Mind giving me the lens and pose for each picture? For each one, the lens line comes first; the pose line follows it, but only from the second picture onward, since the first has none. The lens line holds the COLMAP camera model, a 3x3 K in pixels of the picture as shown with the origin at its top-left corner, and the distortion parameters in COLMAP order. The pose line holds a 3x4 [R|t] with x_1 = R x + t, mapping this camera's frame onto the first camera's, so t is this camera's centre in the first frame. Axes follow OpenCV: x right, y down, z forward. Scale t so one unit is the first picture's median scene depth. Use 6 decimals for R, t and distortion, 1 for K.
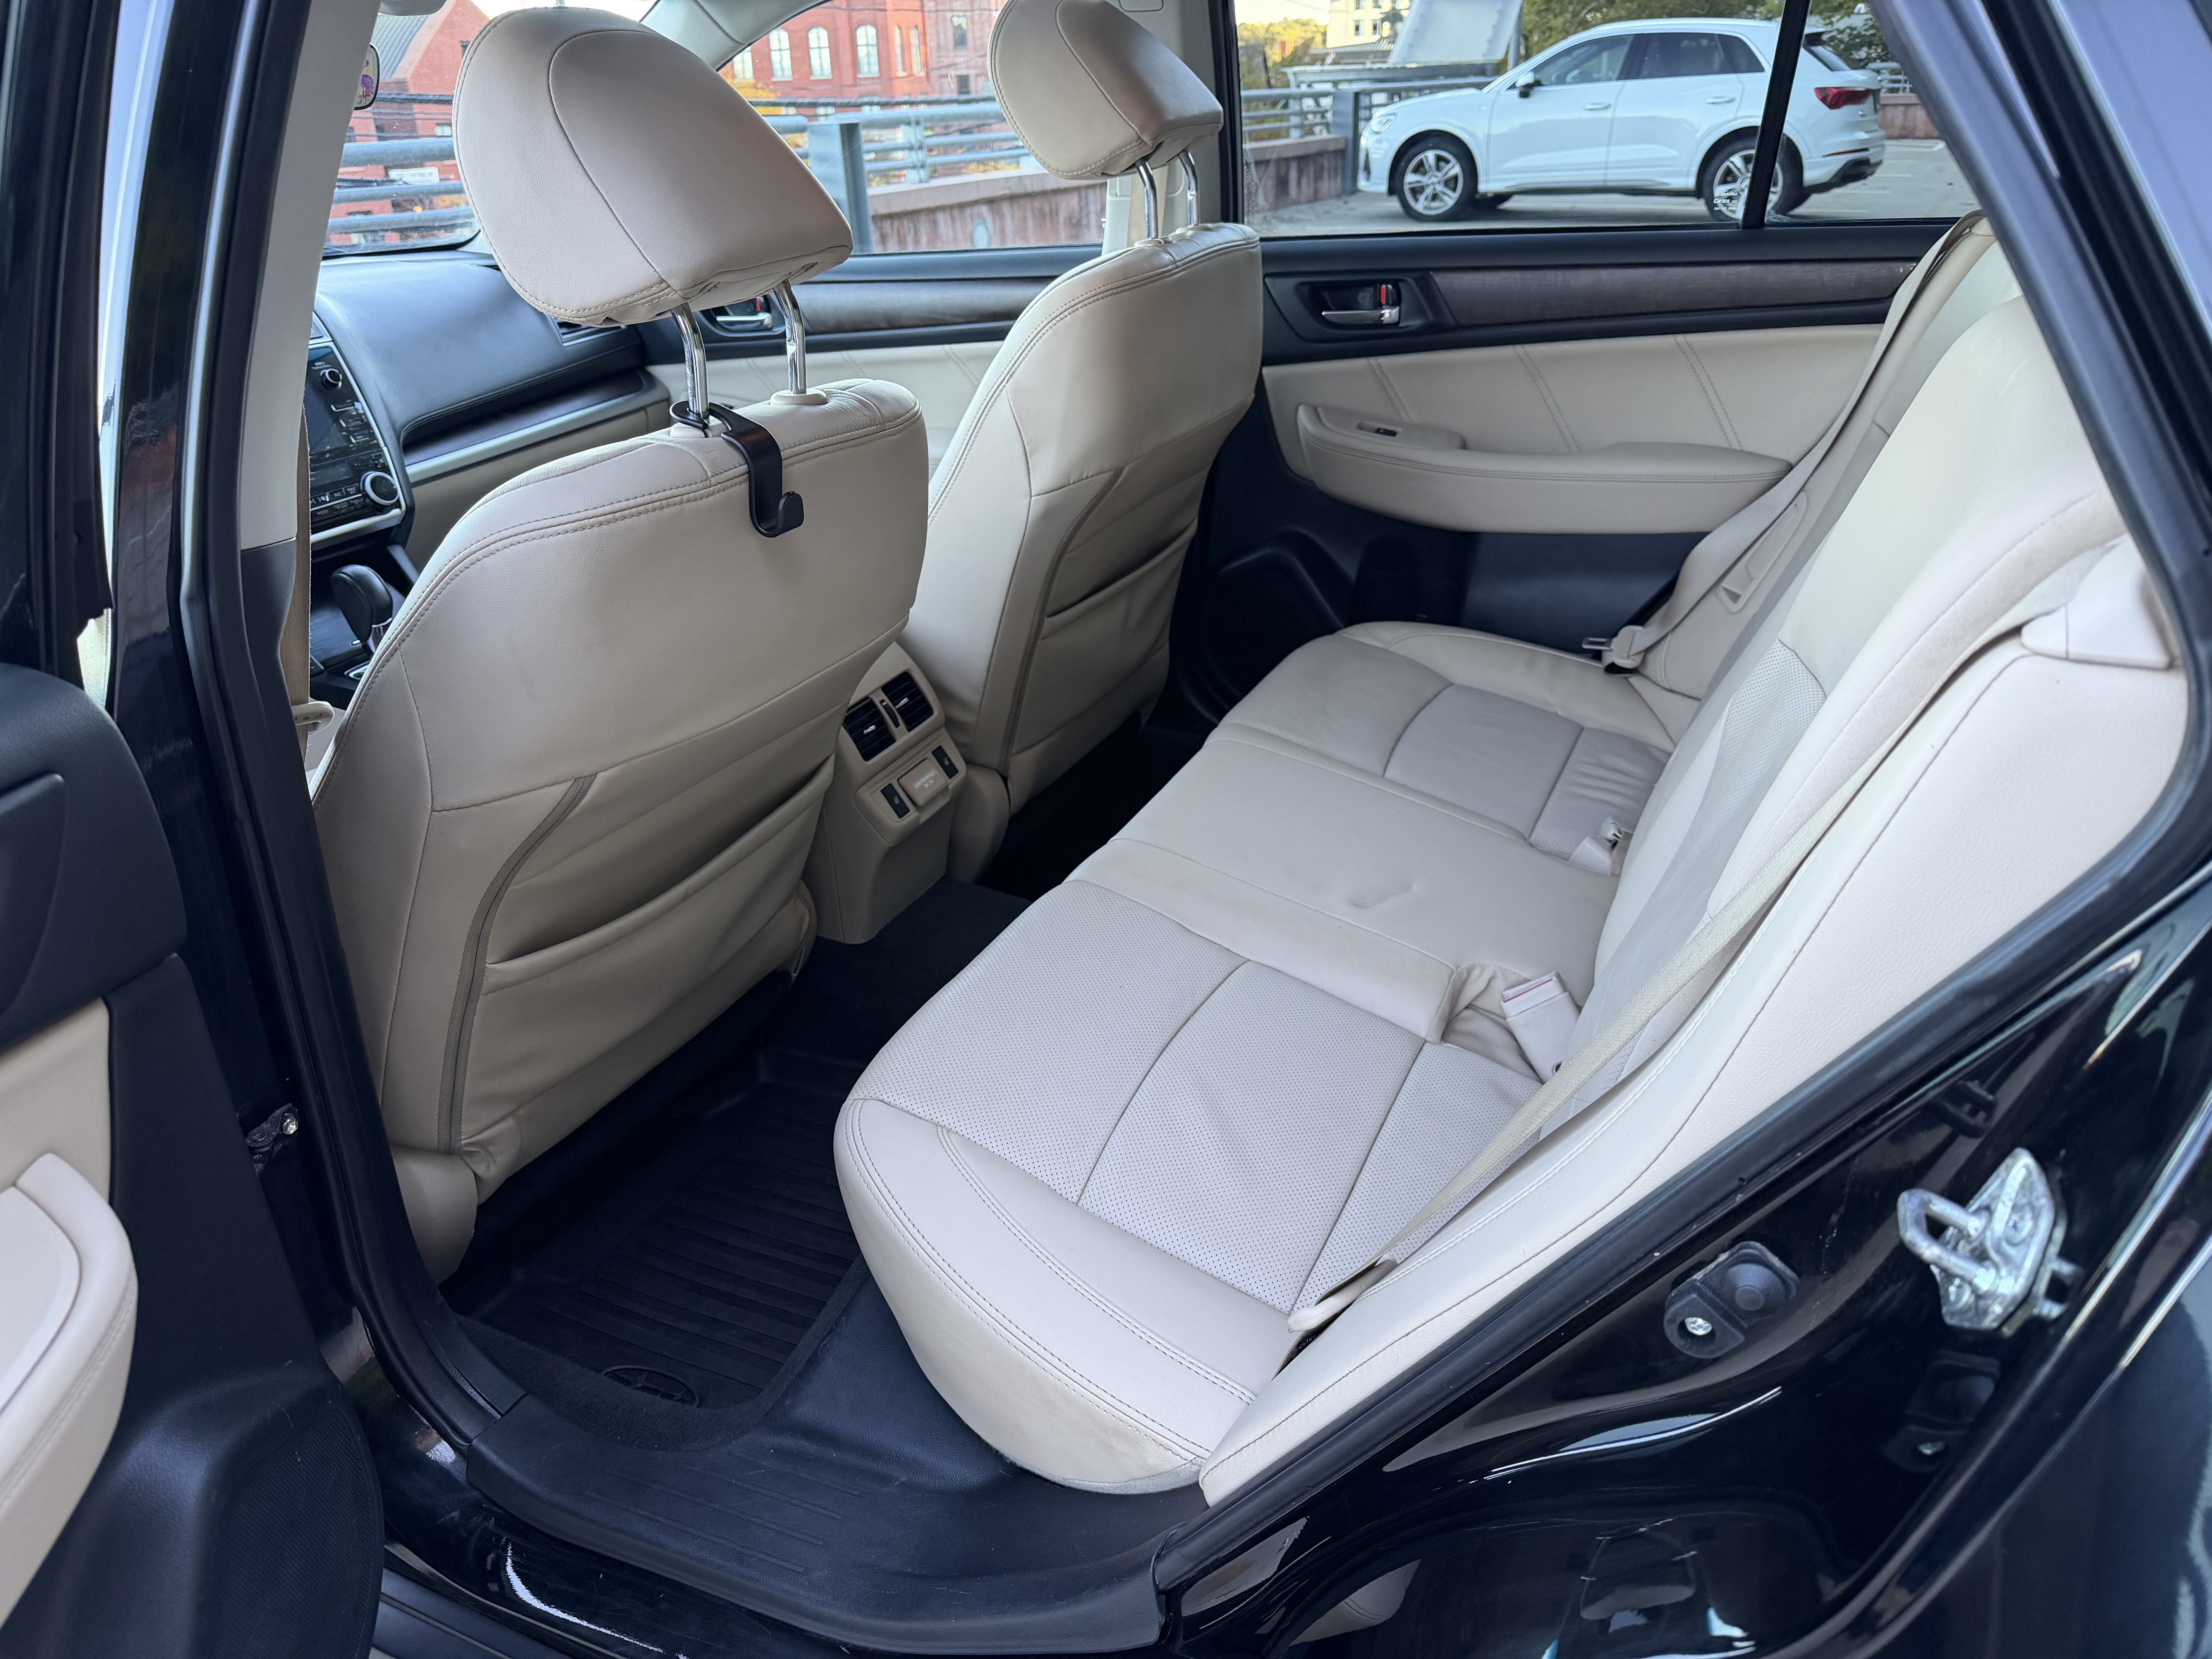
lens RADIAL K [[1571.3, 0, 1106.0], [0, 1571.3, 829.5], [0, 0, 1]] dist [0.194311, -0.467602]
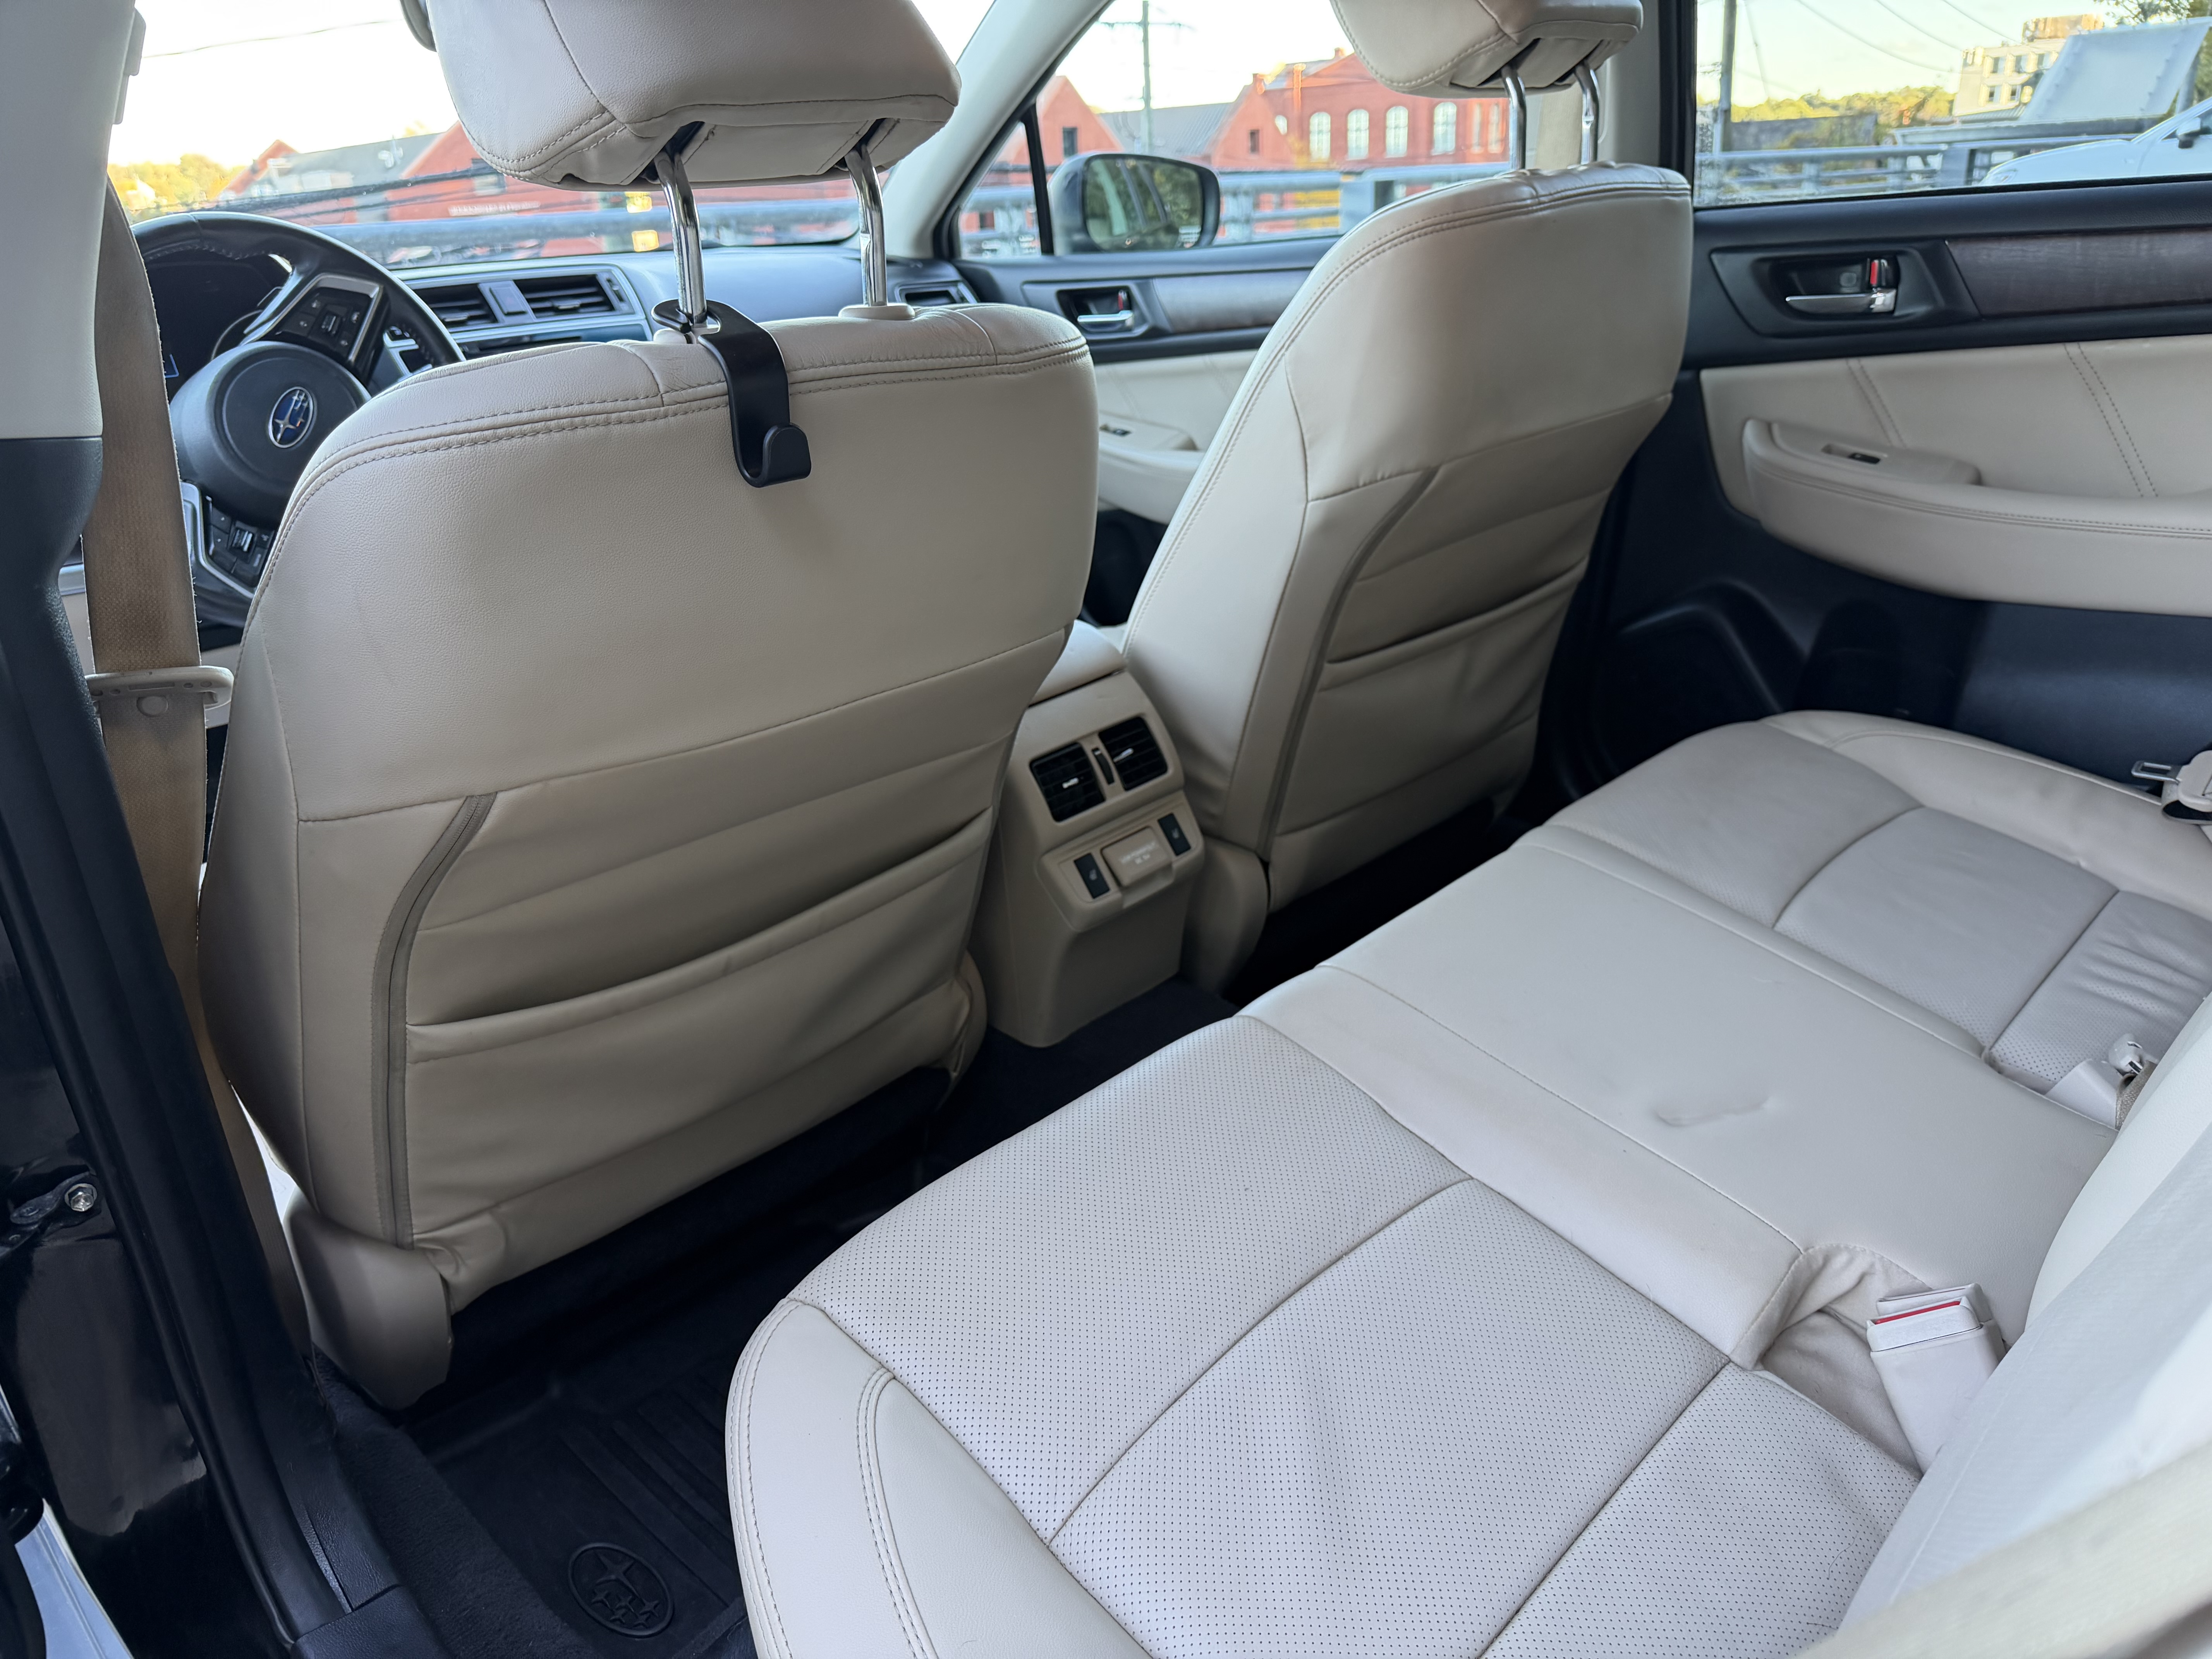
lens RADIAL K [[1593.7, 0, 1106.0], [0, 1593.7, 829.5], [0, 0, 1]] dist [0.038819, -0.059424]
pose [[0.945954, 0.109986, -0.305080, 0.098186], [-0.123332, 0.992056, -0.024762, -0.019885], [0.299933, 0.061050, 0.952005, 0.221231]]
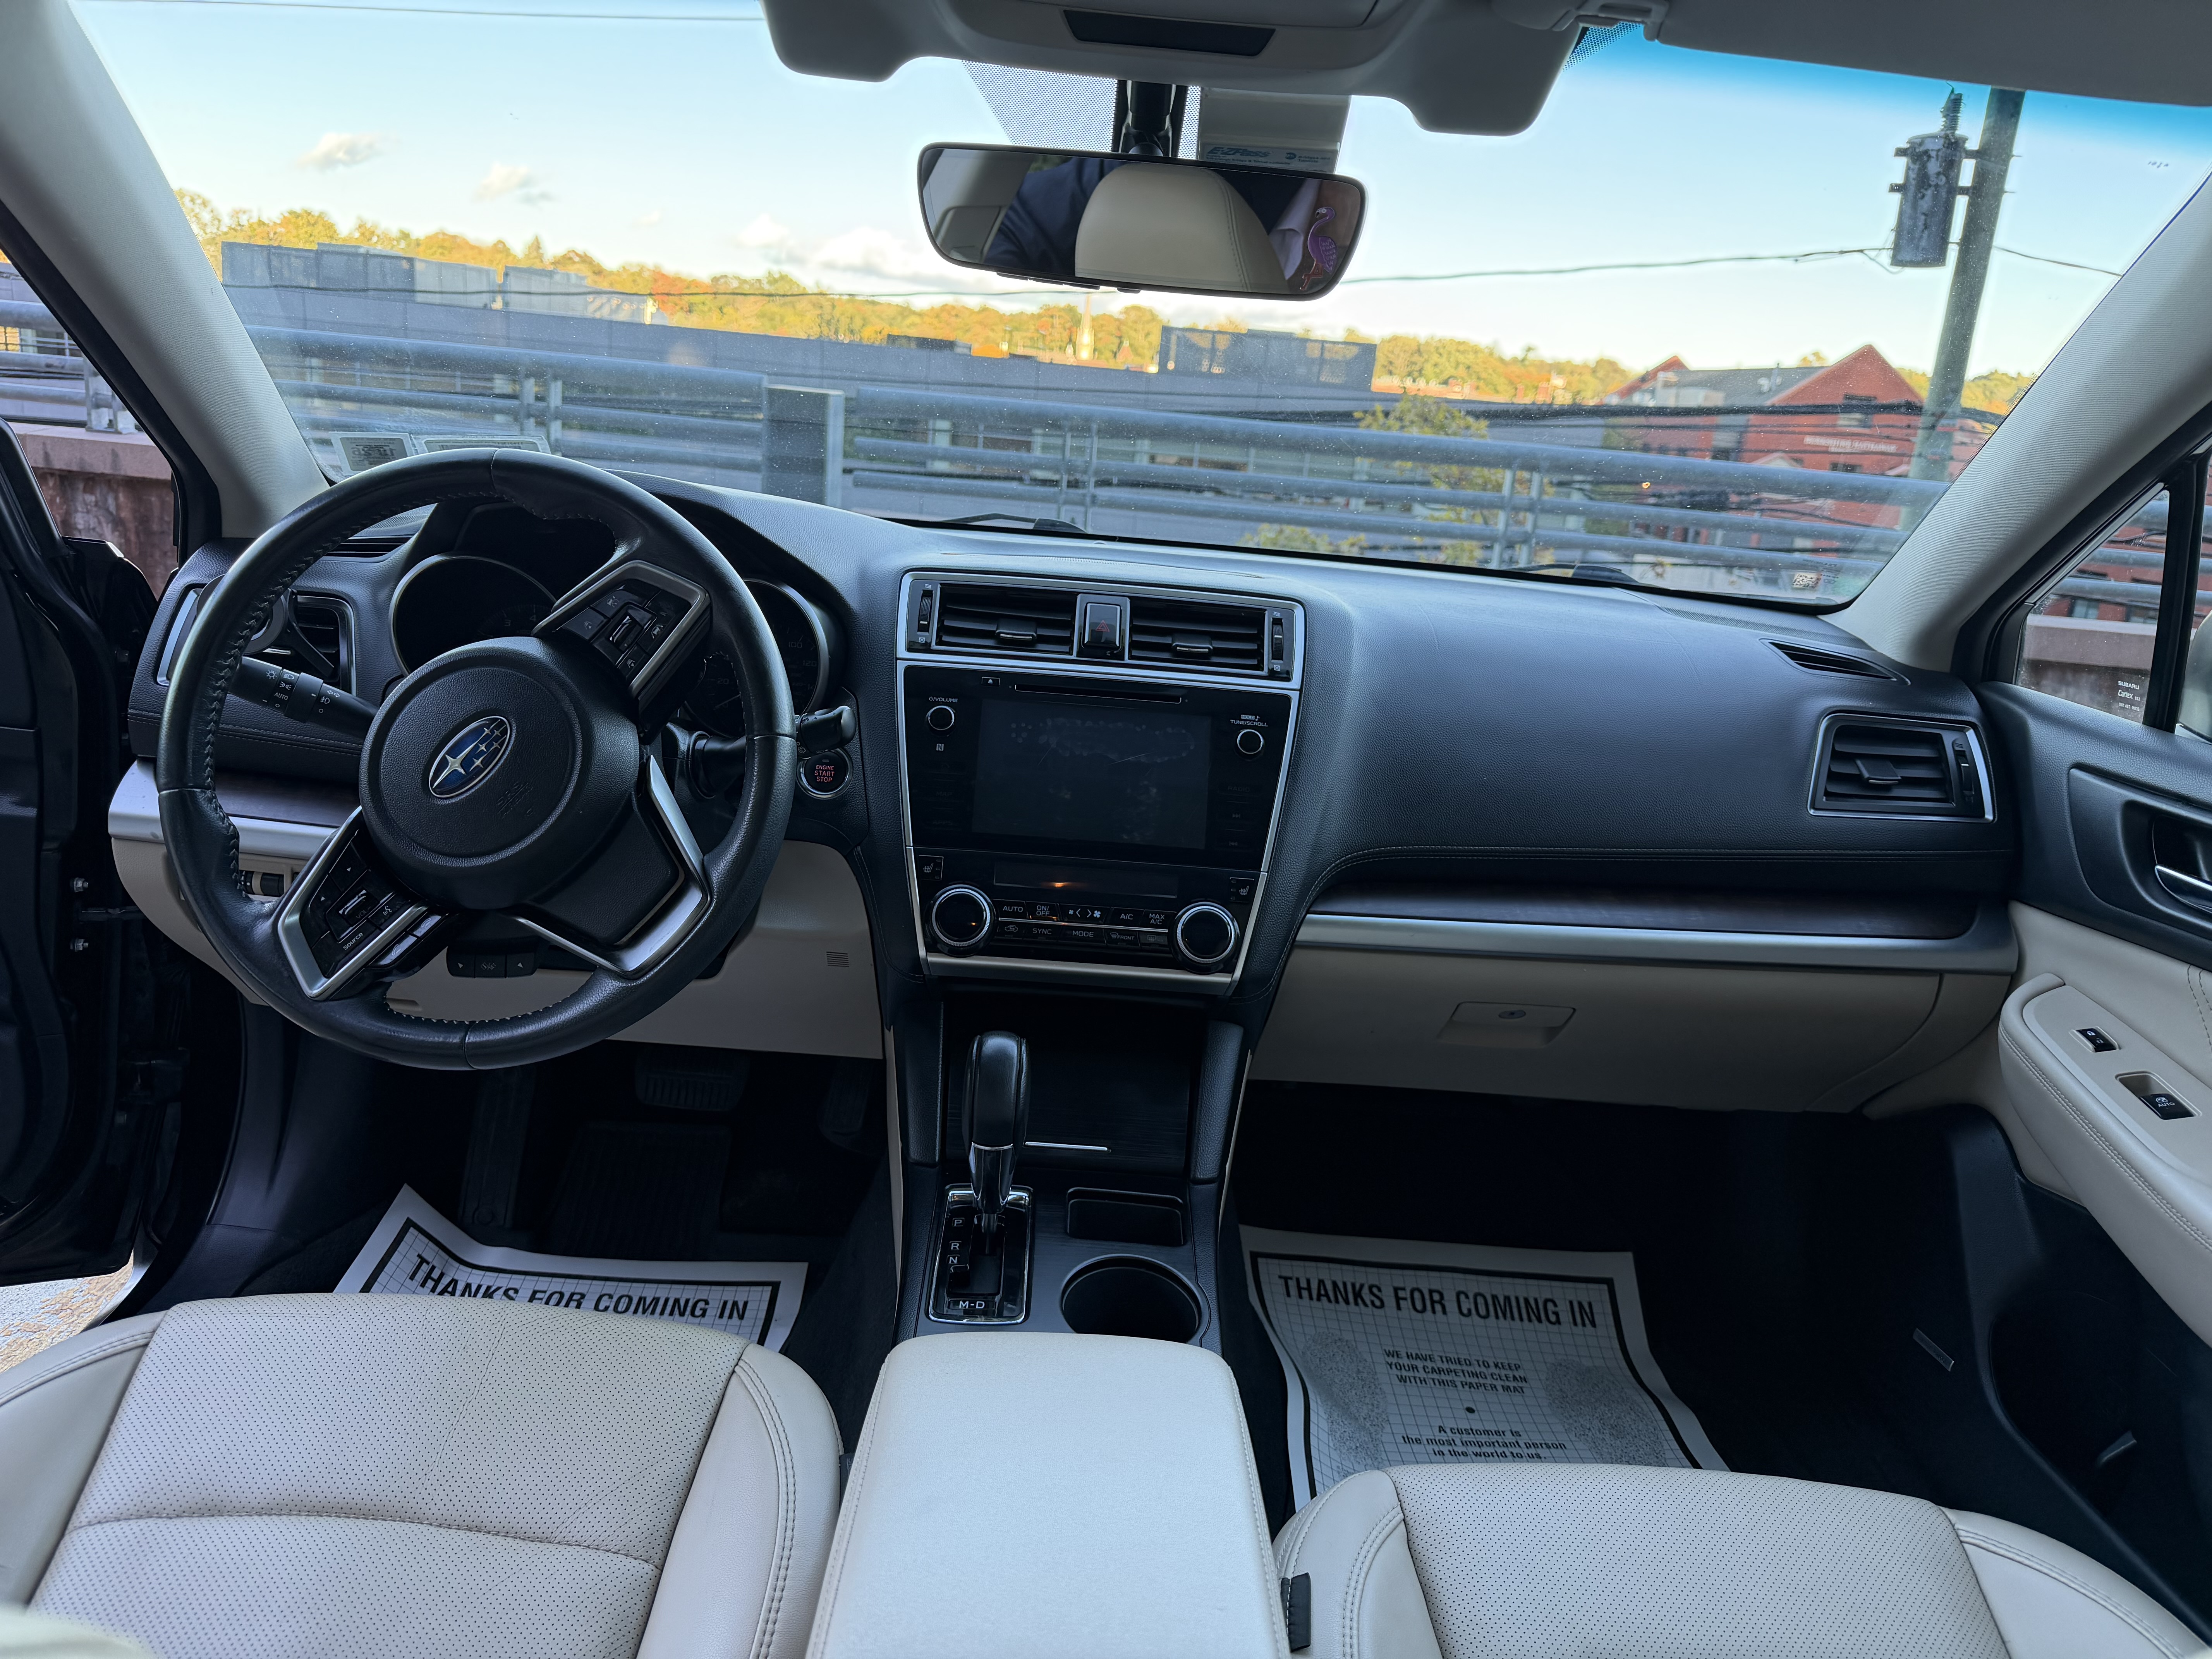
lens RADIAL K [[1593.7, 0, 1106.0], [0, 1593.7, 829.5], [0, 0, 1]] dist [0.038819, -0.059424]
pose [[0.441660, 0.314134, -0.840391, 0.001049], [-0.475806, 0.876135, 0.077439, -0.292523], [0.760622, 0.365661, 0.536420, 0.696086]]
